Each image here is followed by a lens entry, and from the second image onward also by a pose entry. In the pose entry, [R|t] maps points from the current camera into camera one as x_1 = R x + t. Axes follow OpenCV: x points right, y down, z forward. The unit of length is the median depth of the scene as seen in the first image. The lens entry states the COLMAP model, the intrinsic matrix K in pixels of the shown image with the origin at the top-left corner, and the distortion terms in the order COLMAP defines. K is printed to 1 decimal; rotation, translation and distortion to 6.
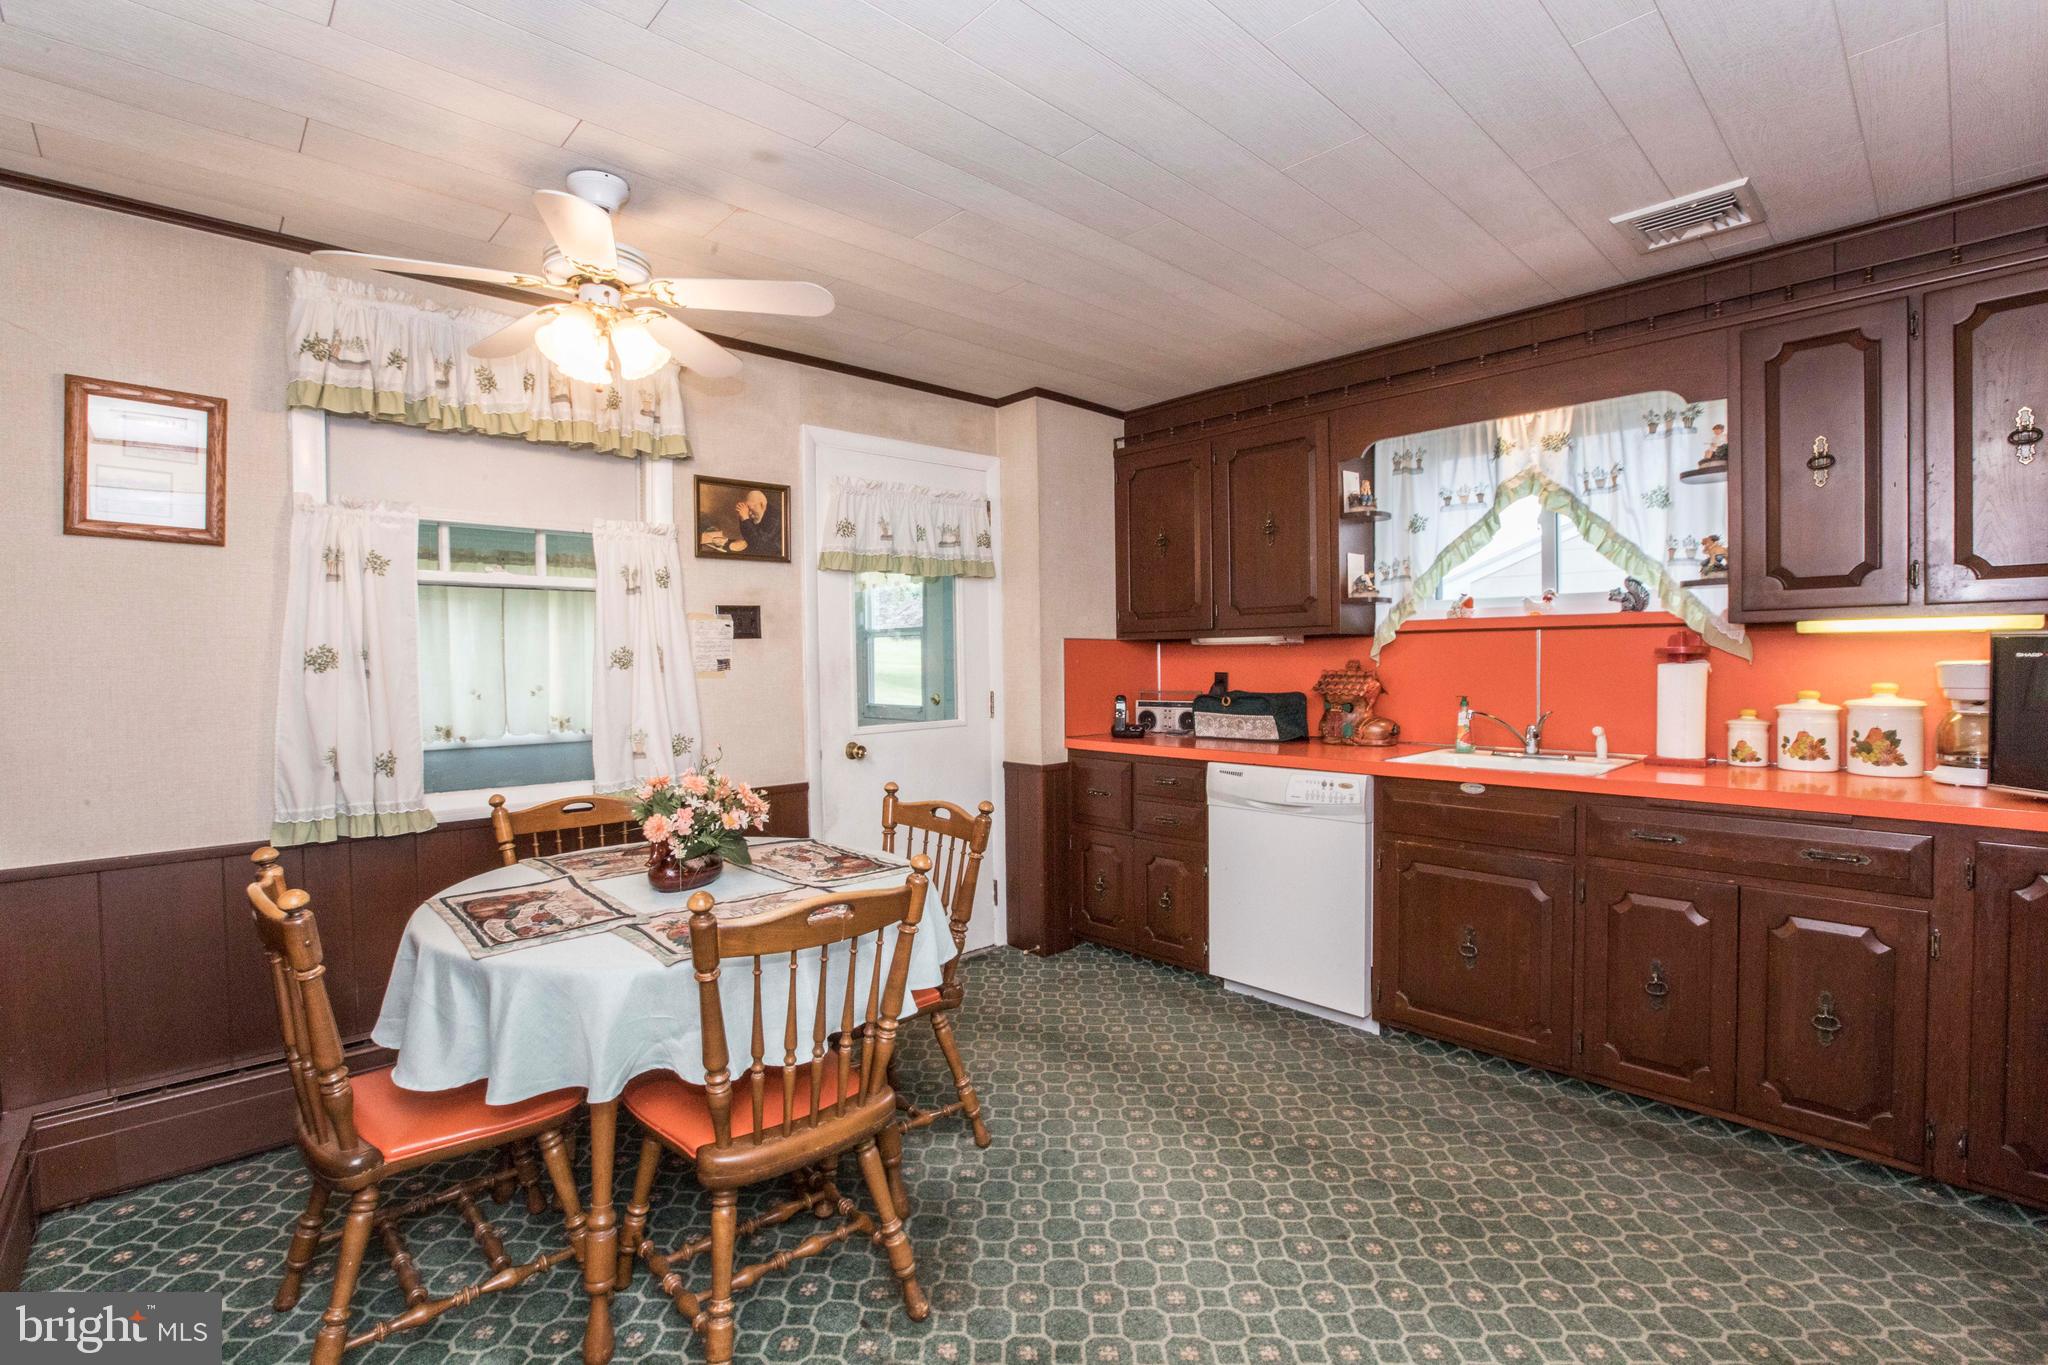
lens RADIAL K [[933.0, 0, 1009.6], [0, 933.0, 683.7], [0, 0, 1]] dist [-0.049717, 0.021693]
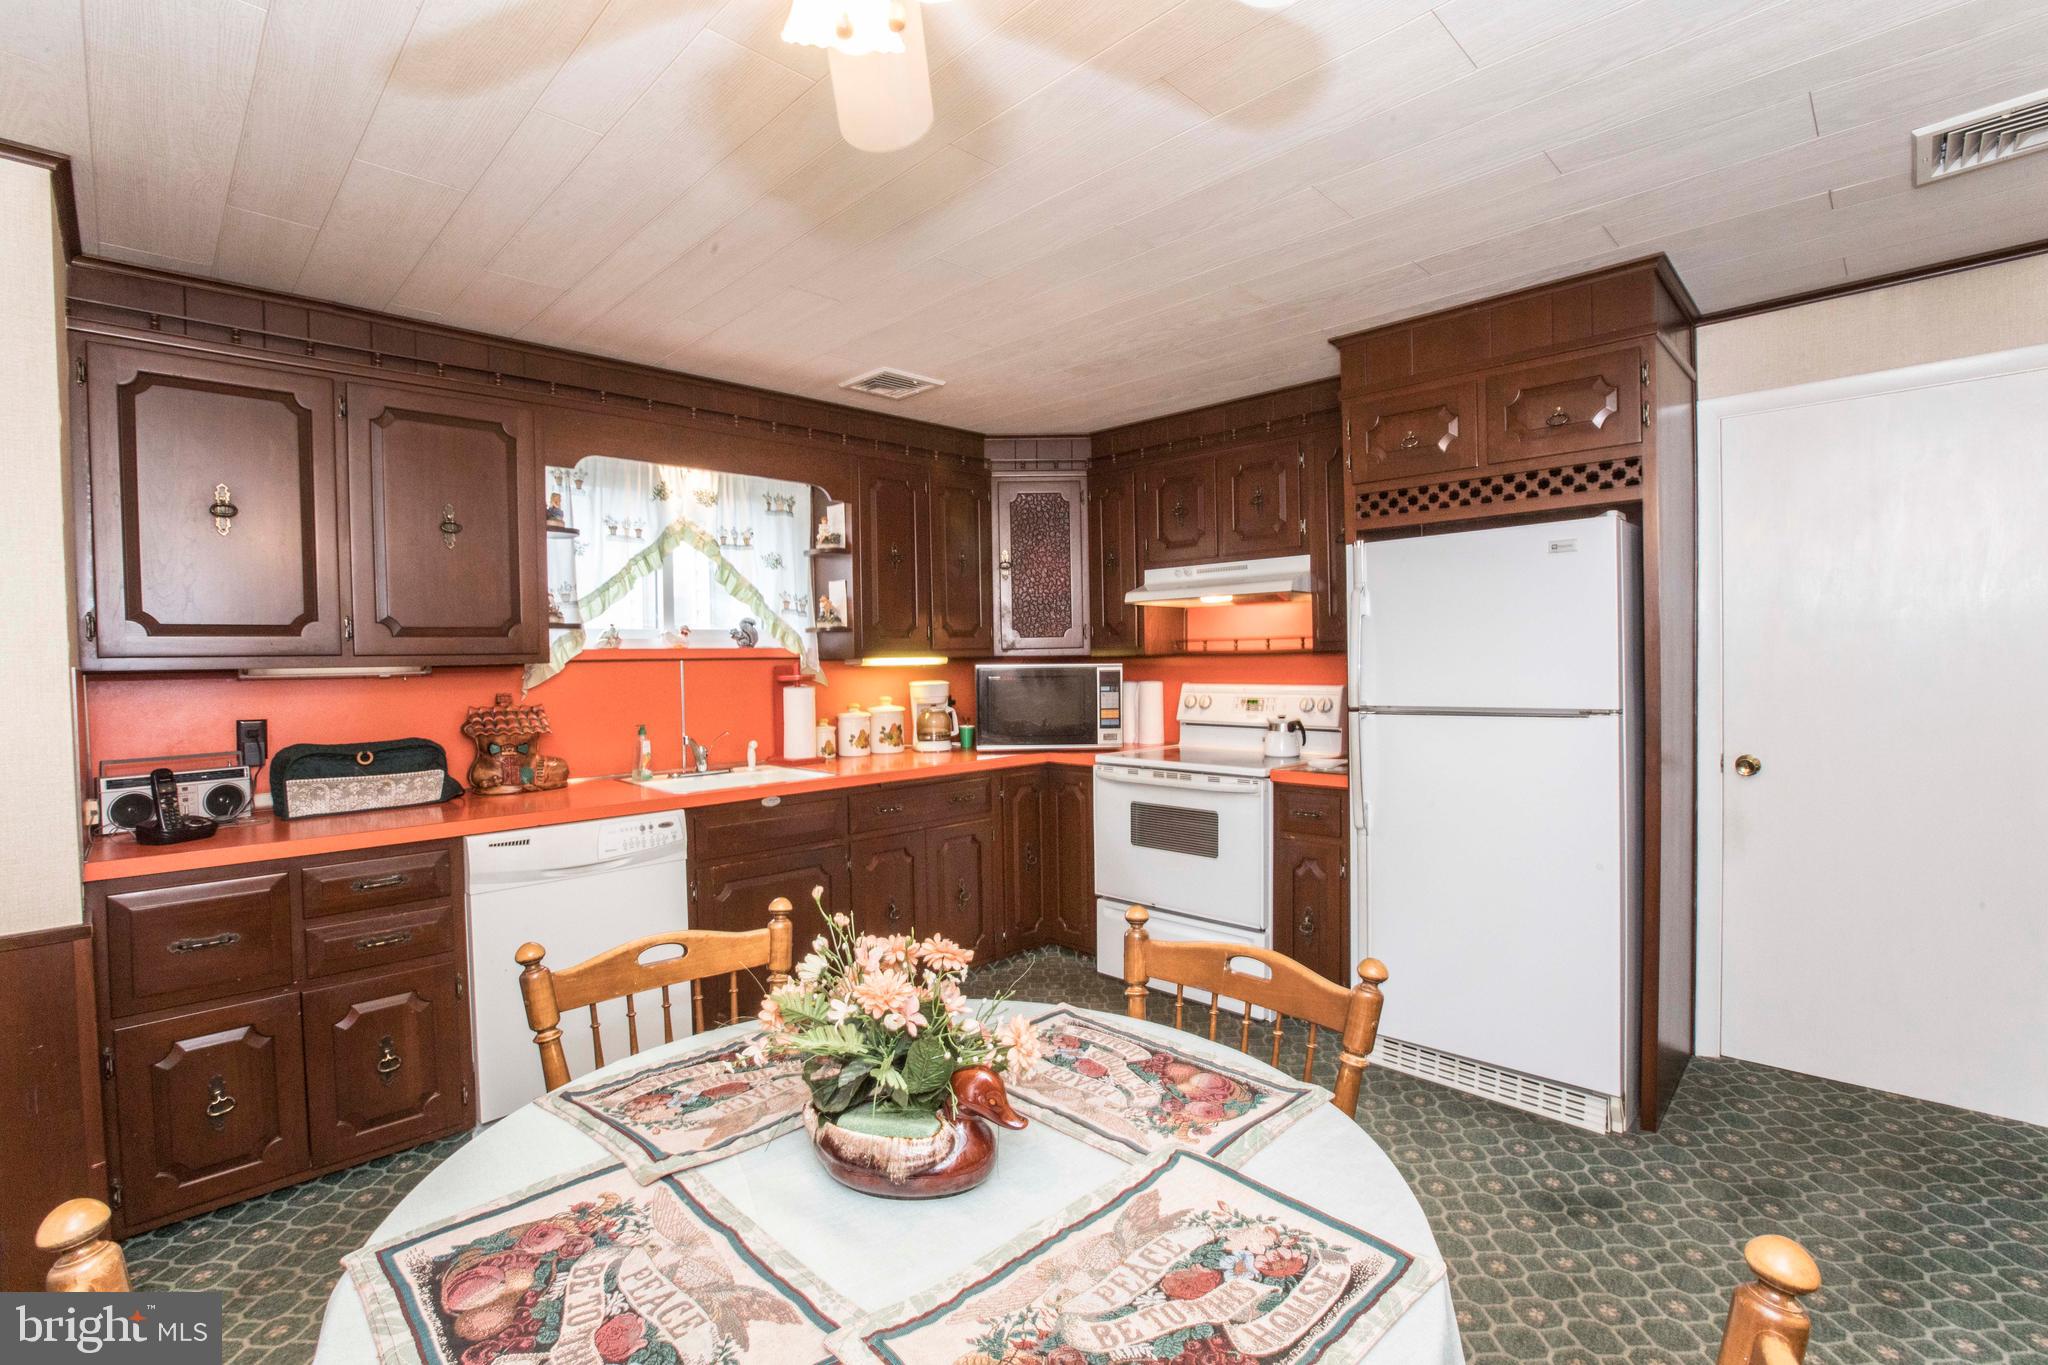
lens RADIAL K [[933.0, 0, 1009.6], [0, 933.0, 683.7], [0, 0, 1]] dist [-0.049717, 0.021693]
pose [[-0.033814, -0.013619, 0.999335, -0.582495], [0.043789, 0.998927, 0.015095, -0.031953], [-0.998468, 0.044270, -0.033181, 0.665866]]
